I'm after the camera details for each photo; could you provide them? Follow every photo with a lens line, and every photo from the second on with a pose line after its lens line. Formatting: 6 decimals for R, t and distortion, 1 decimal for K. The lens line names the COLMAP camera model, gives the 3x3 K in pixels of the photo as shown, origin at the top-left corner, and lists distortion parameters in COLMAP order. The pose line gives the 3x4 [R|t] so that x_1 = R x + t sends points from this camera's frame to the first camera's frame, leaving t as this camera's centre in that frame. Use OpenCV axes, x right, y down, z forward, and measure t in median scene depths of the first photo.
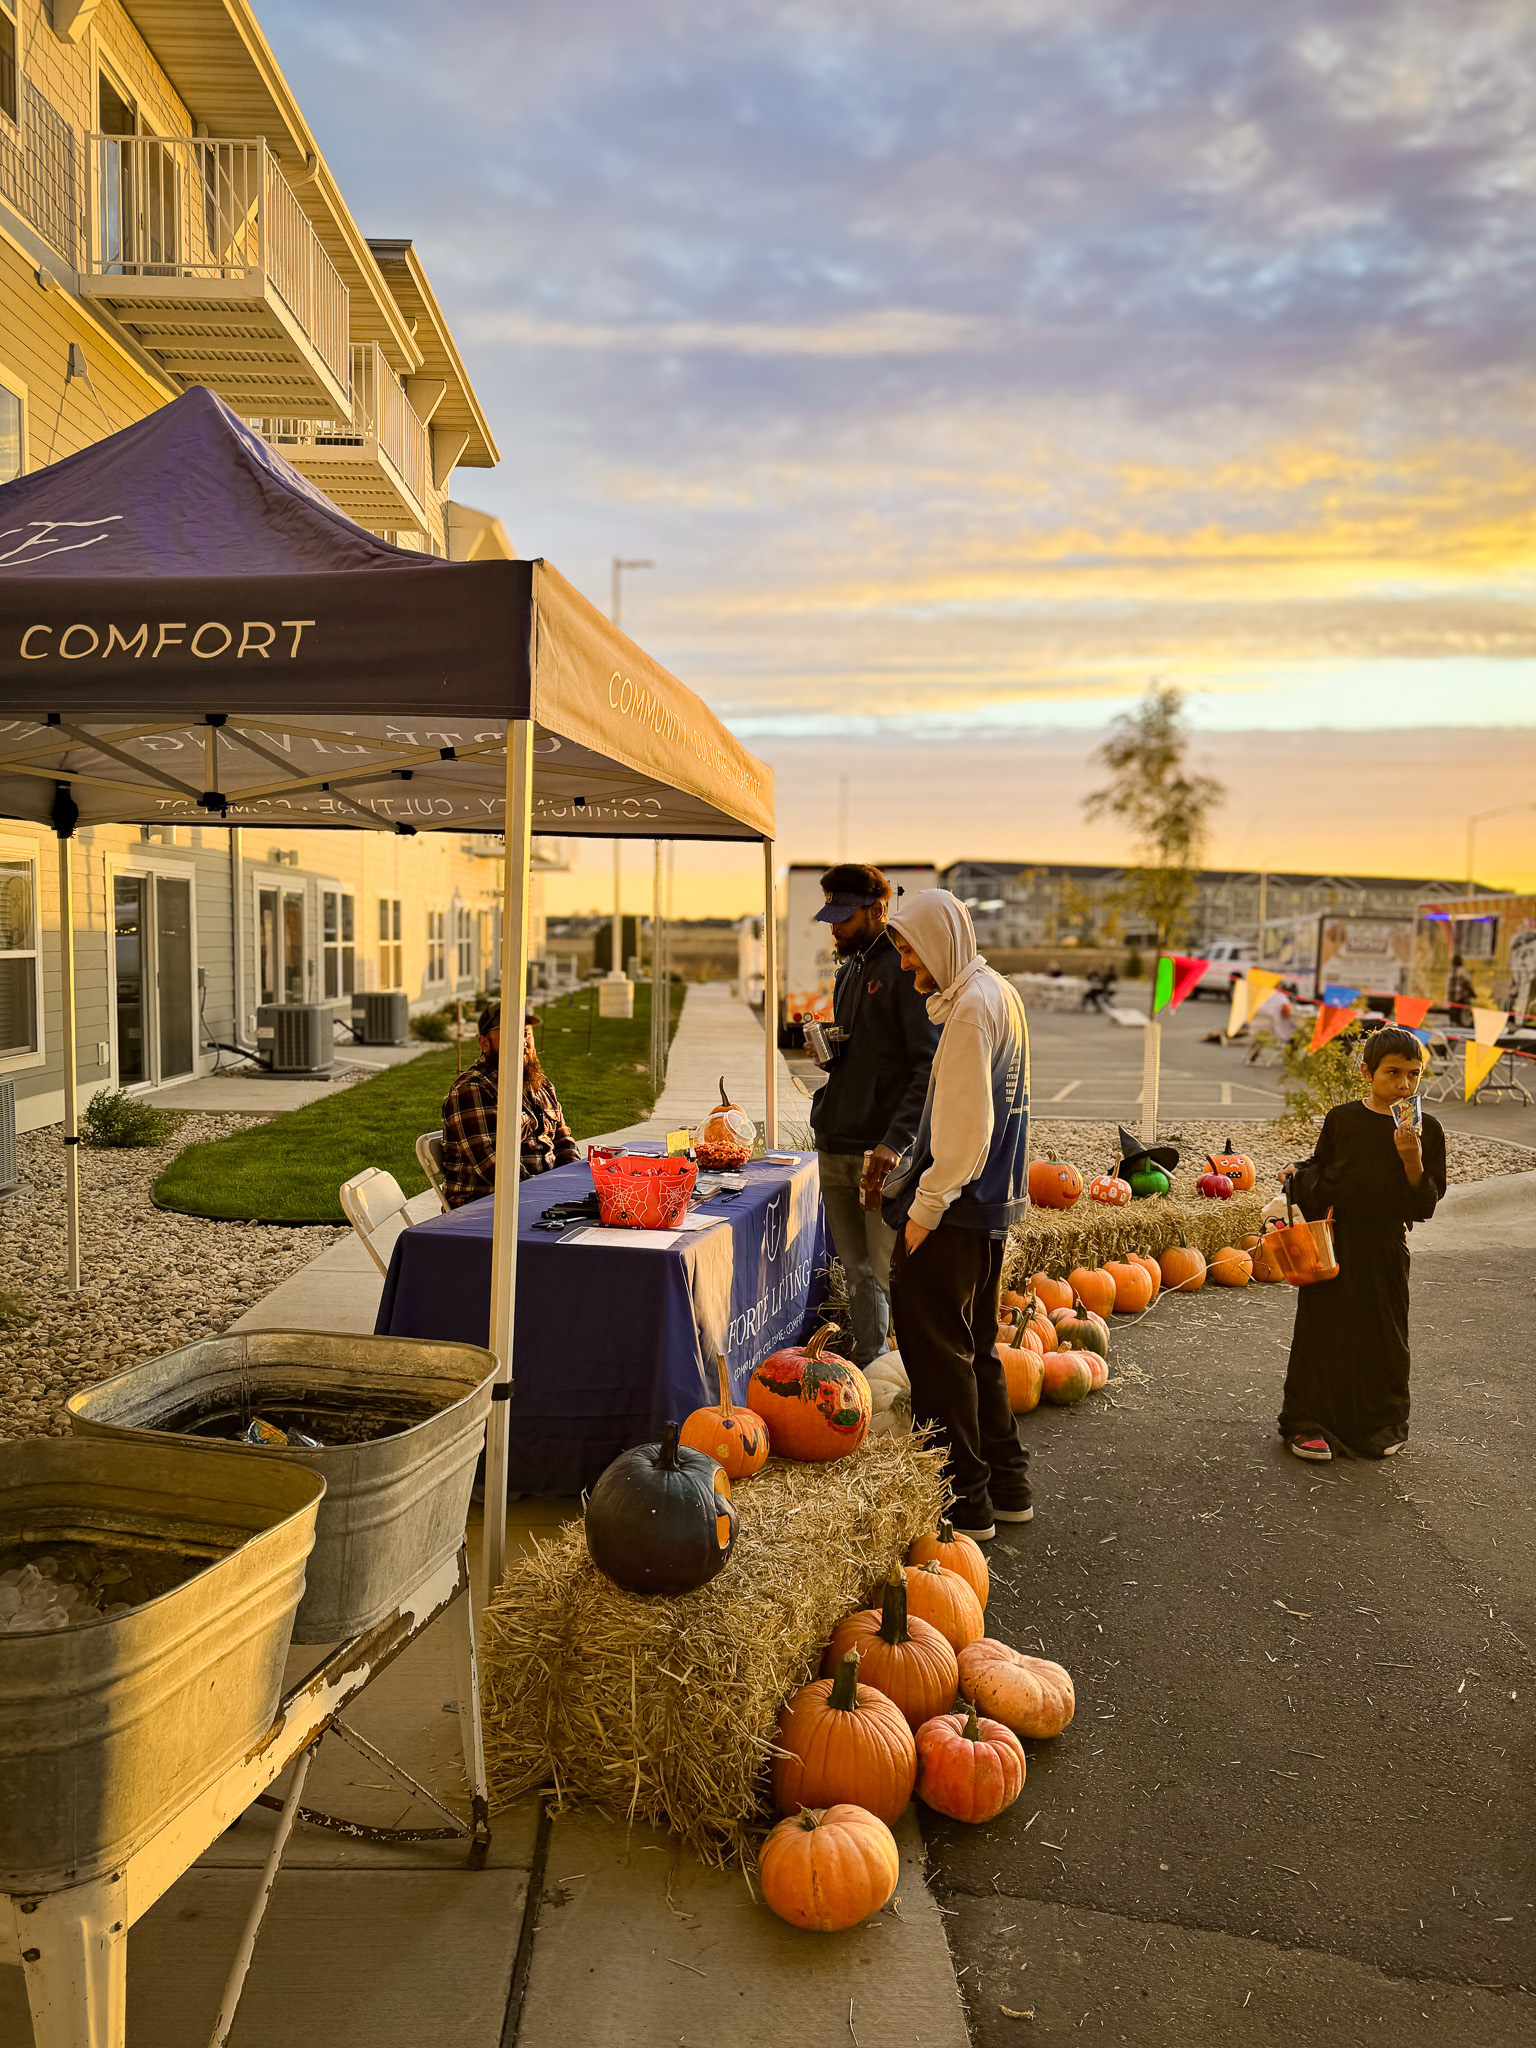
lens RADIAL K [[1428.5, 0, 763.3], [0, 1428.5, 1033.3], [0, 0, 1]] dist [0.127483, -0.203304]
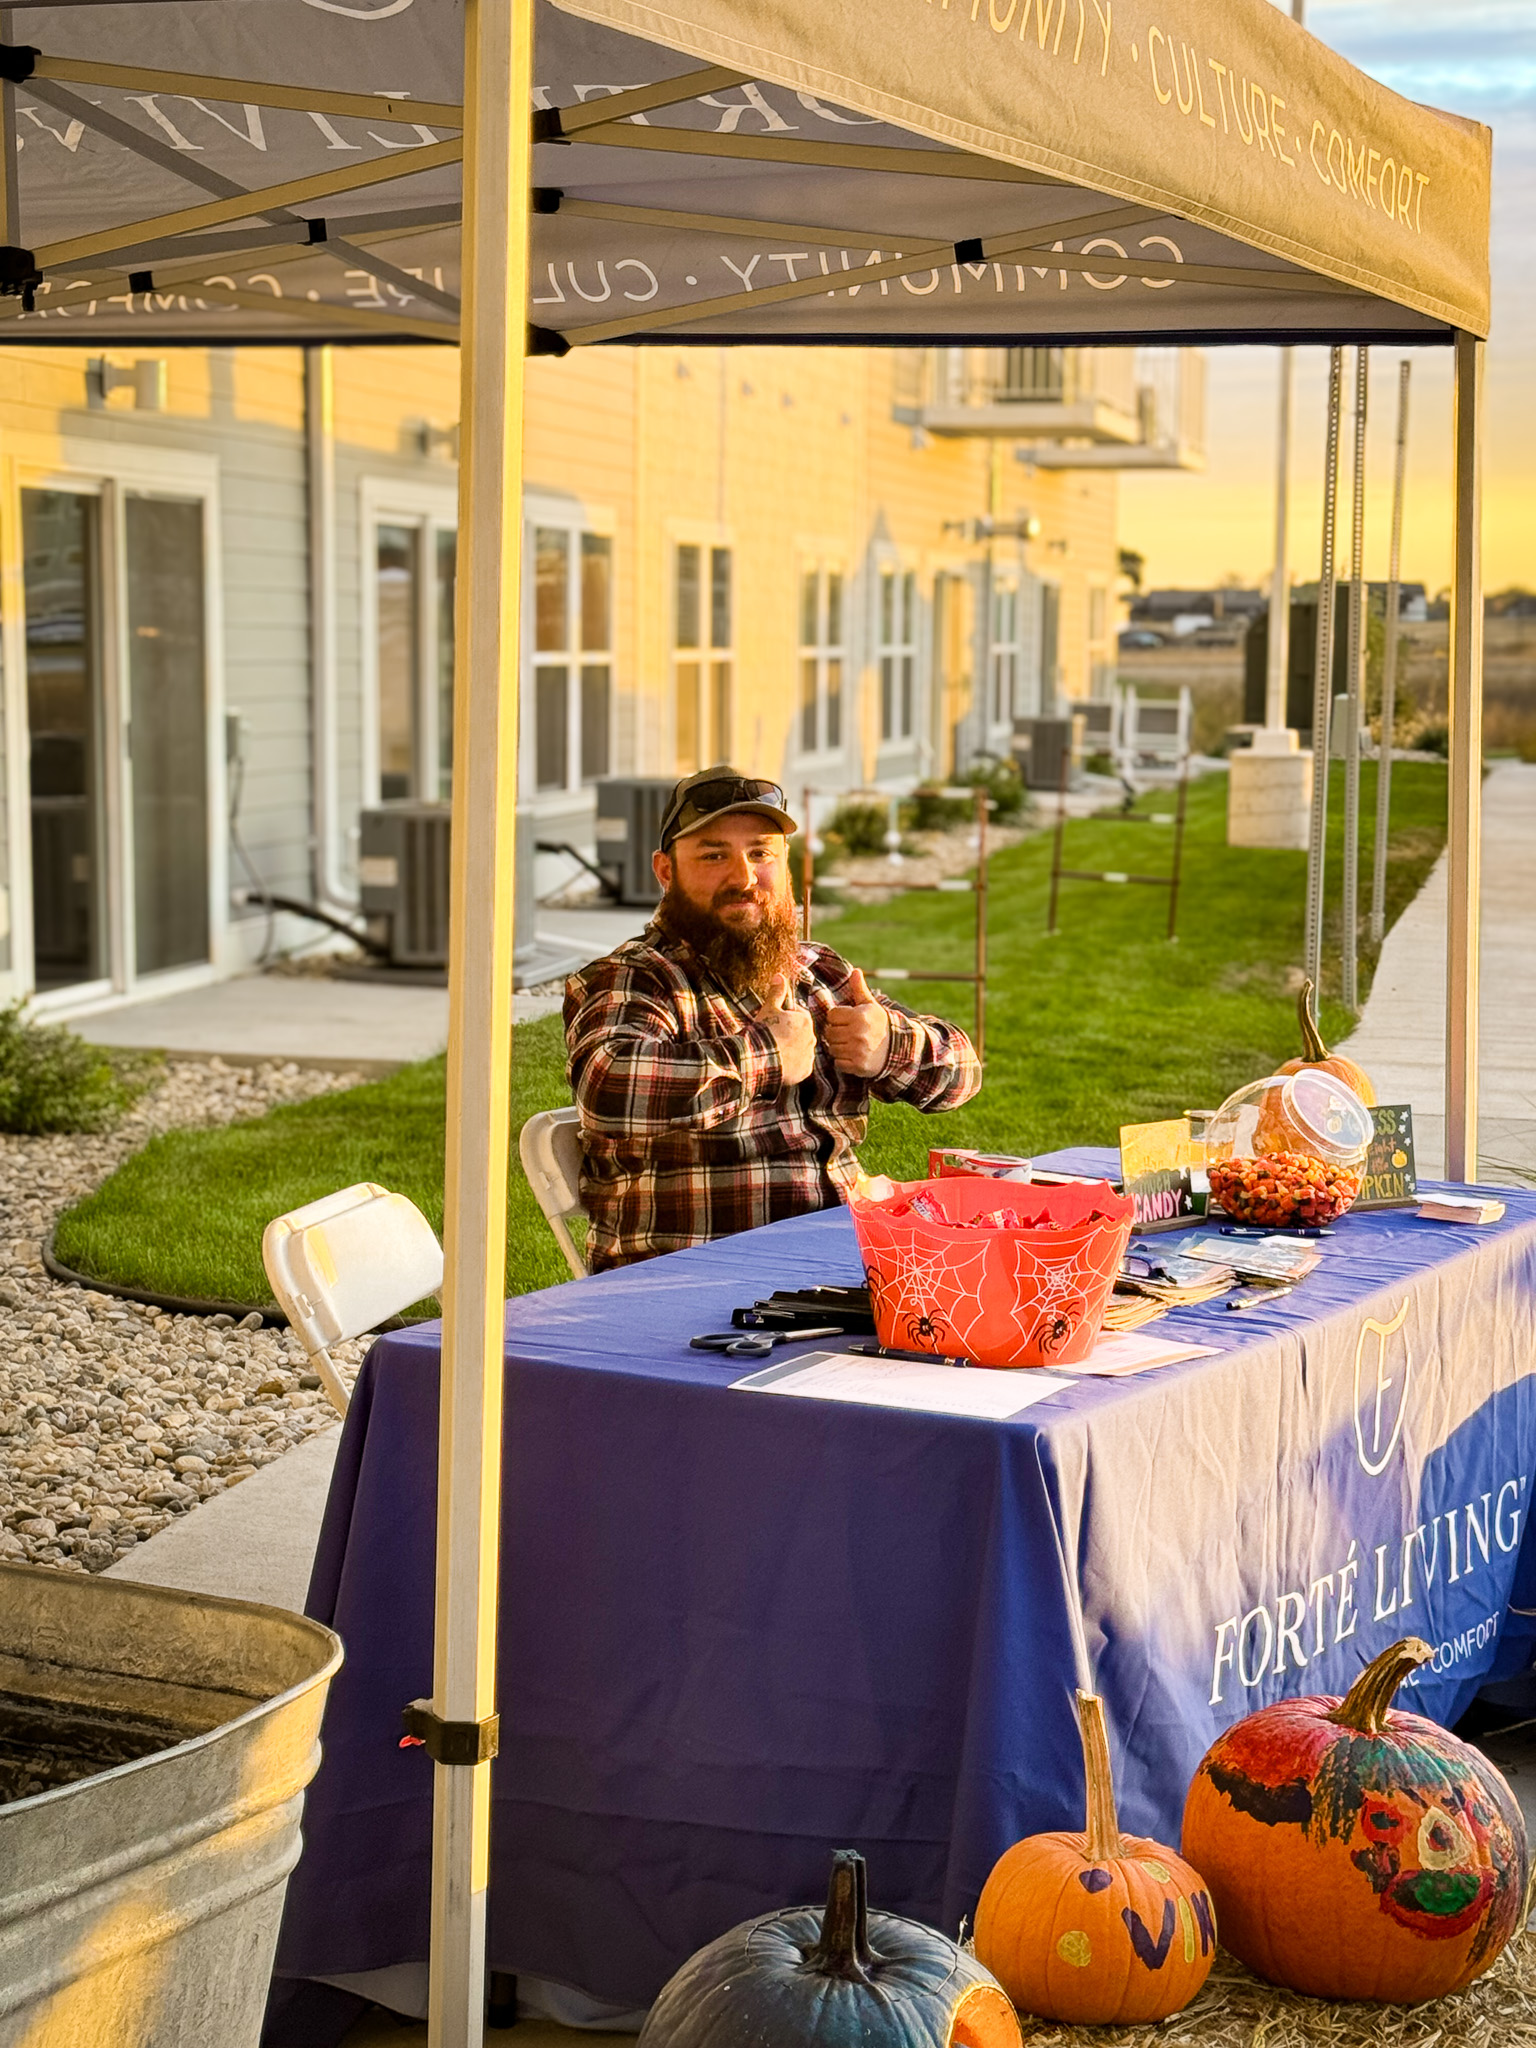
lens RADIAL K [[3682.7, 0, 762.9], [0, 3682.7, 1077.3], [0, 0, 1]] dist [0.117980, 0.057441]
pose [[0.966949, 0.026378, -0.253601, 0.059422], [-0.013884, 0.998606, 0.050933, 0.006005], [0.254591, -0.045729, 0.965967, 0.022844]]
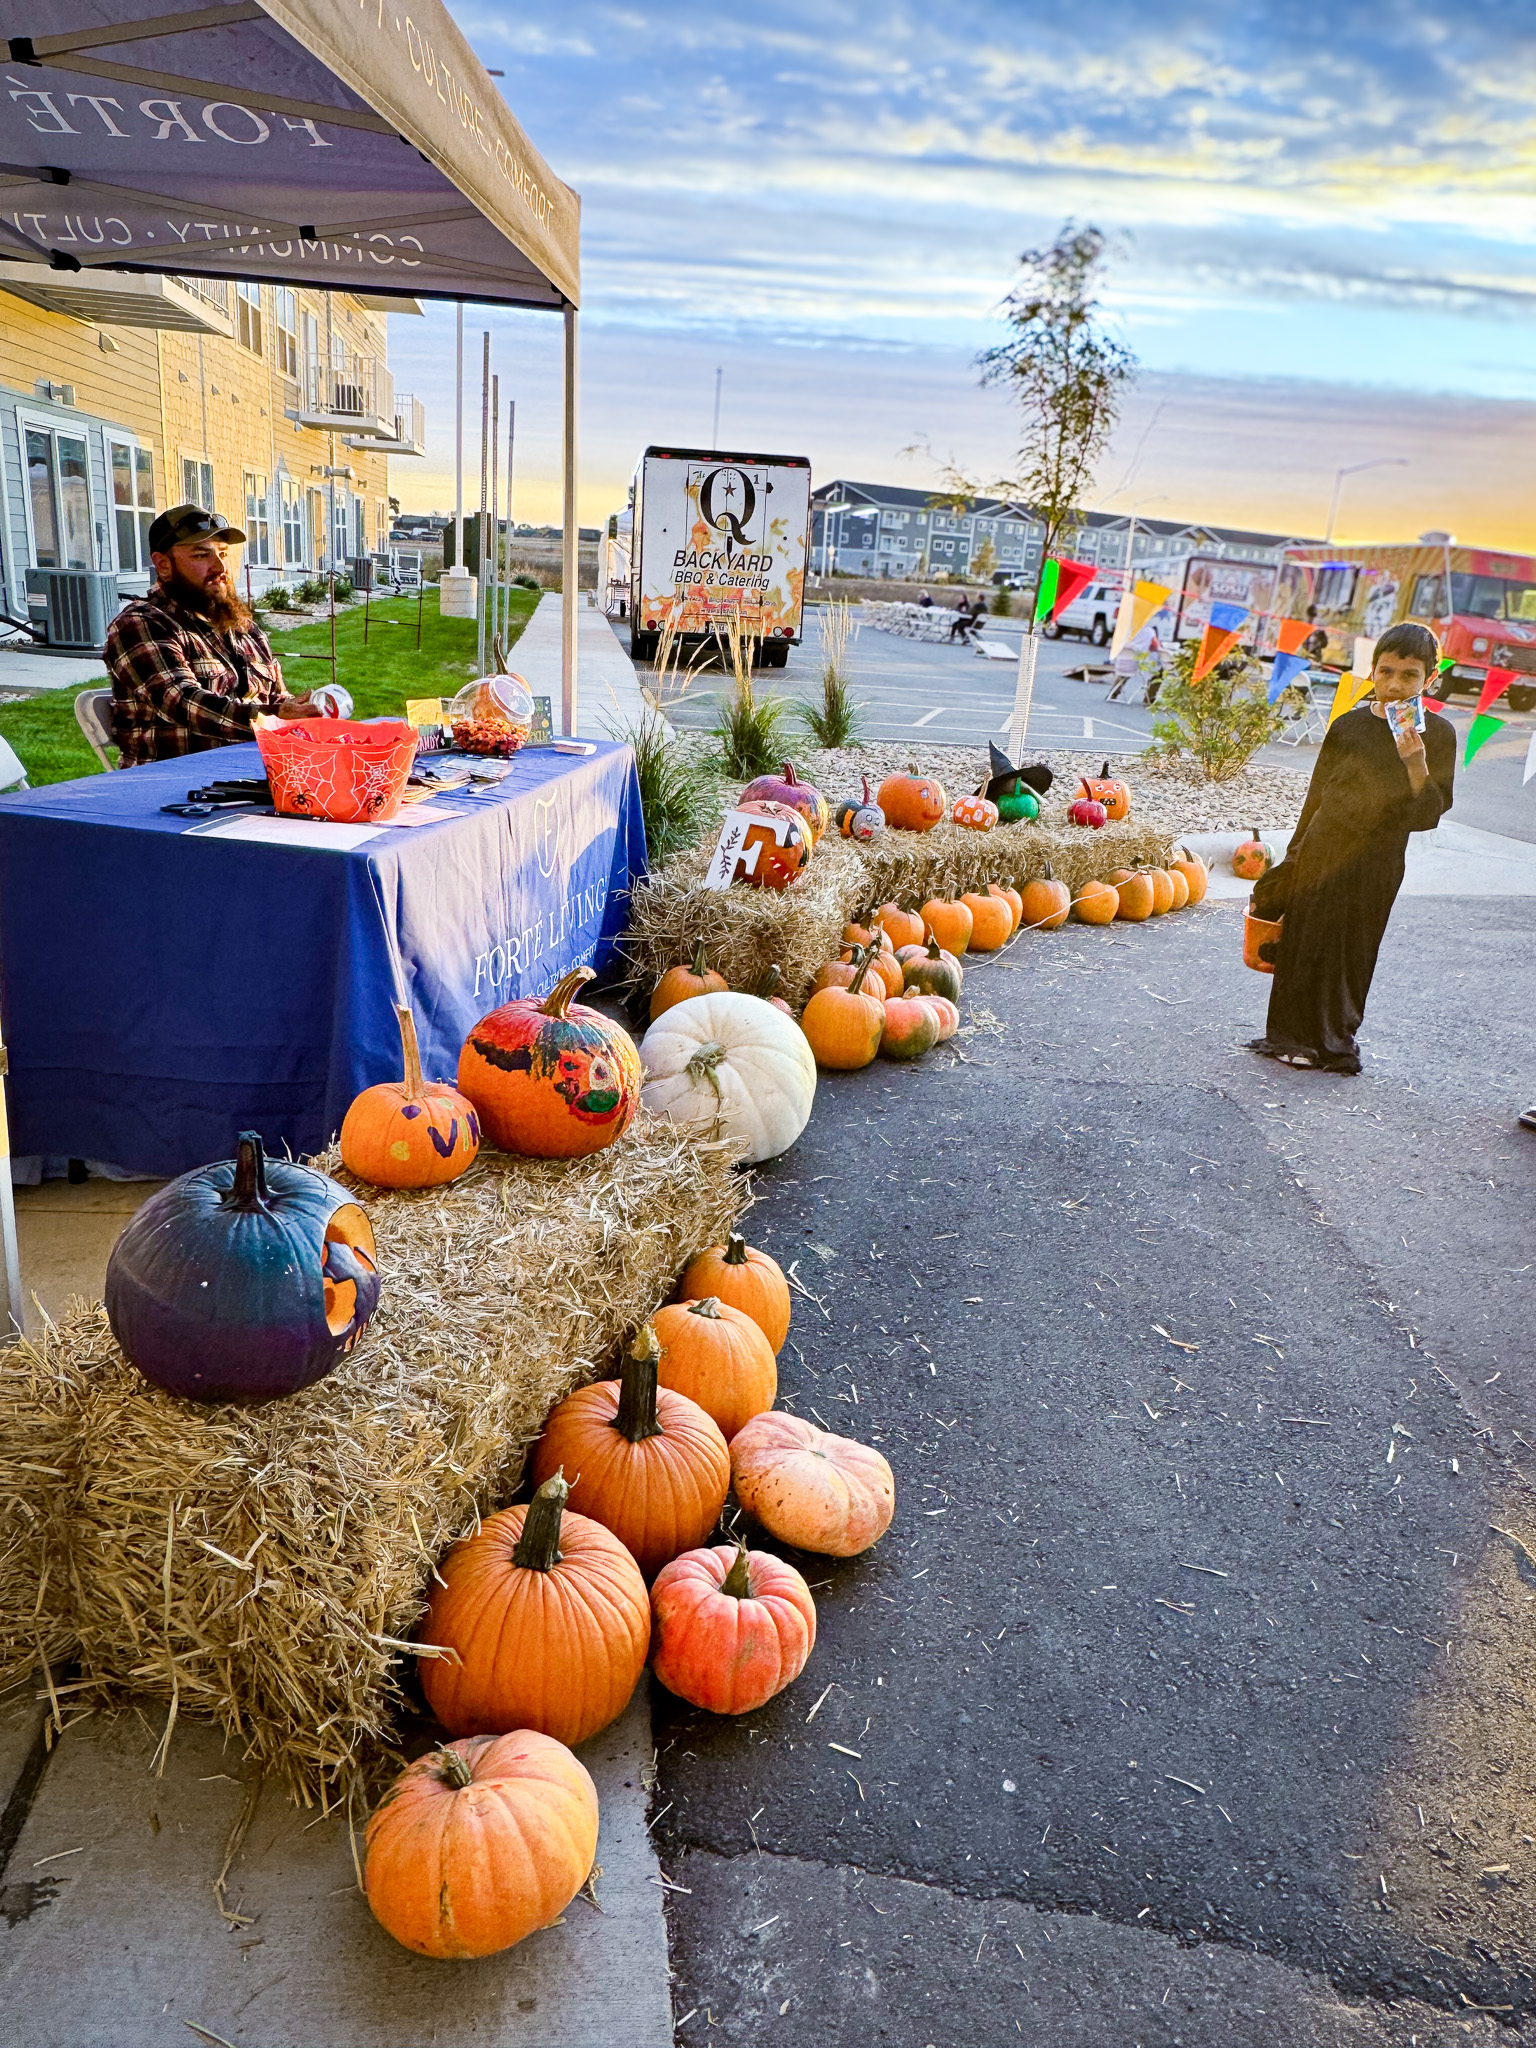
lens RADIAL K [[1384.4, 0, 766.7], [0, 1384.4, 1012.2], [0, 0, 1]] dist [-0.002223, -0.001200]
pose [[0.994142, 0.028410, 0.104278, 0.031604], [-0.053151, 0.968612, 0.242828, 0.029017], [-0.094106, -0.246948, 0.964448, 0.173053]]
